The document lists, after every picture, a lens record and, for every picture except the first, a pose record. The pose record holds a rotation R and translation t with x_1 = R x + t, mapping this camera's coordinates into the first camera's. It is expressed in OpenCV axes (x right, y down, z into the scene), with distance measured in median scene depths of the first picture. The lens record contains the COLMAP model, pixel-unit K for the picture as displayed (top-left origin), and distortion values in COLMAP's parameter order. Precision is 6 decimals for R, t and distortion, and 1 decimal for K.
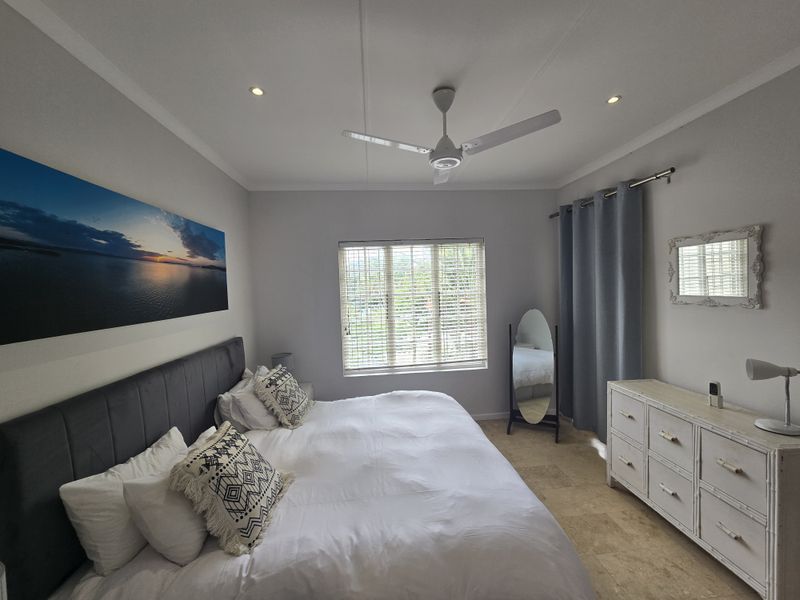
lens RADIAL K [[328.0, 0, 403.4], [0, 328.0, 299.5], [0, 0, 1]] dist [-0.002838, 0.000222]
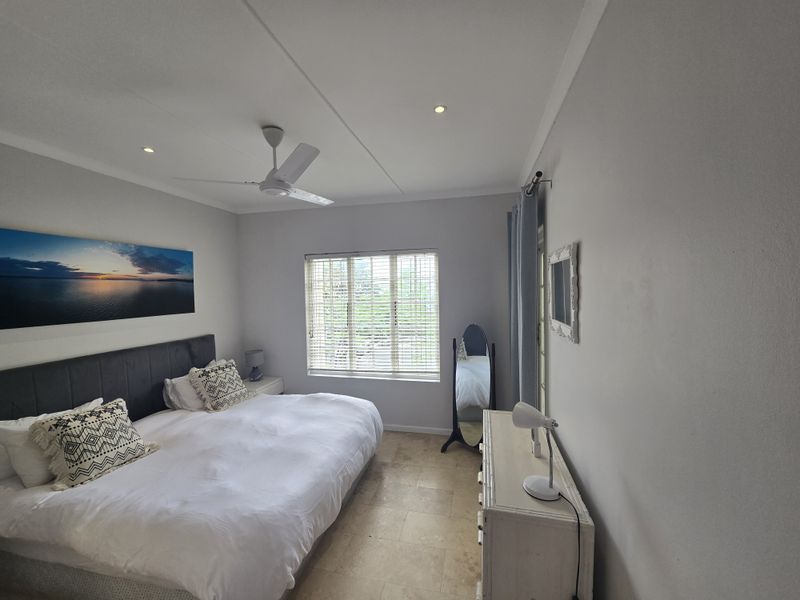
lens RADIAL K [[328.0, 0, 403.4], [0, 328.0, 299.5], [0, 0, 1]] dist [-0.002838, 0.000222]
pose [[0.947622, 0.028587, -0.318111, 0.704042], [-0.028974, 0.999574, 0.003517, -0.053289], [0.318076, 0.005884, 0.948047, 0.062956]]
